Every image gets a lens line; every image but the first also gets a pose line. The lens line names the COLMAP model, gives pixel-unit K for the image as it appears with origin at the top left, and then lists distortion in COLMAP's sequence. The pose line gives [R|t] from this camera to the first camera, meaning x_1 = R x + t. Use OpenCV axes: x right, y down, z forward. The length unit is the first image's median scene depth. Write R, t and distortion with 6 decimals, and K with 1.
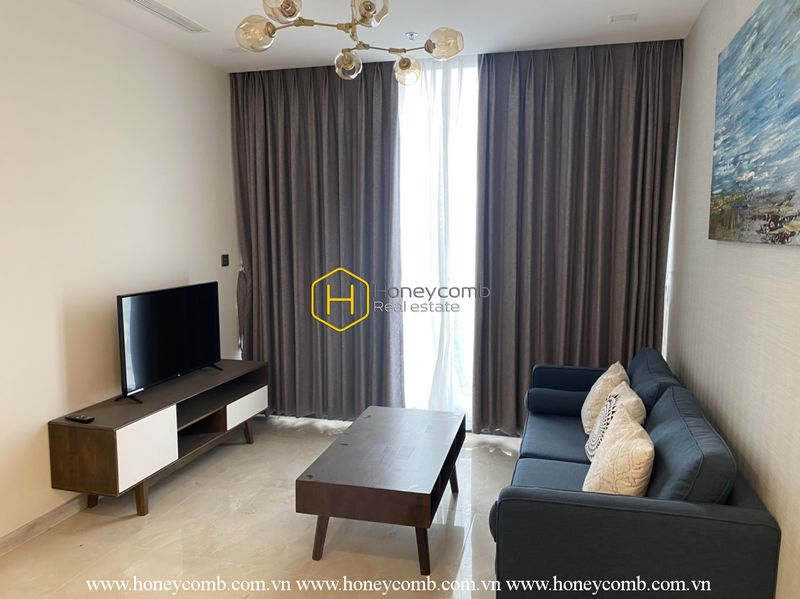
lens RADIAL K [[606.3, 0, 420.1], [0, 606.3, 293.2], [0, 0, 1]] dist [0.090686, -0.122812]
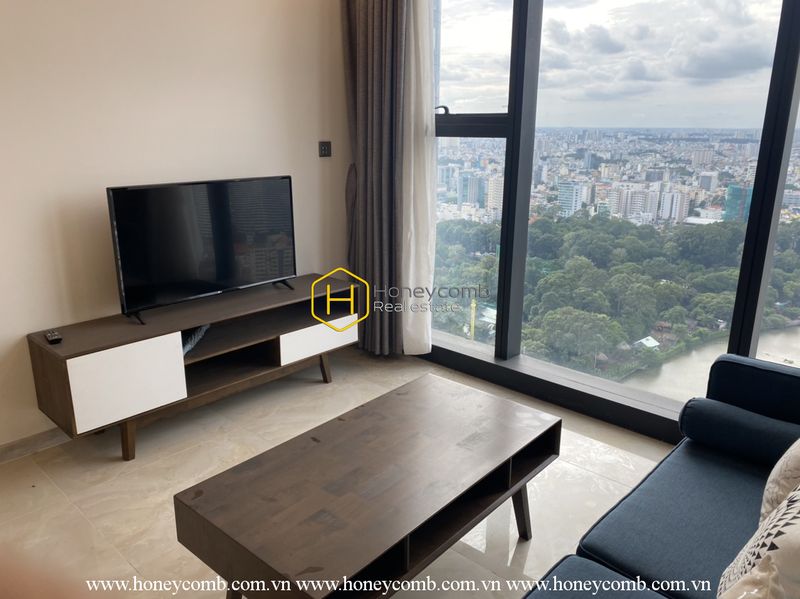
lens RADIAL K [[606.3, 0, 420.1], [0, 606.3, 293.2], [0, 0, 1]] dist [0.090686, -0.122812]
pose [[0.884272, 0.129905, -0.448540, 0.226385], [-0.054759, 0.982746, 0.176666, -0.023145], [0.463751, -0.131659, 0.876129, 0.478633]]
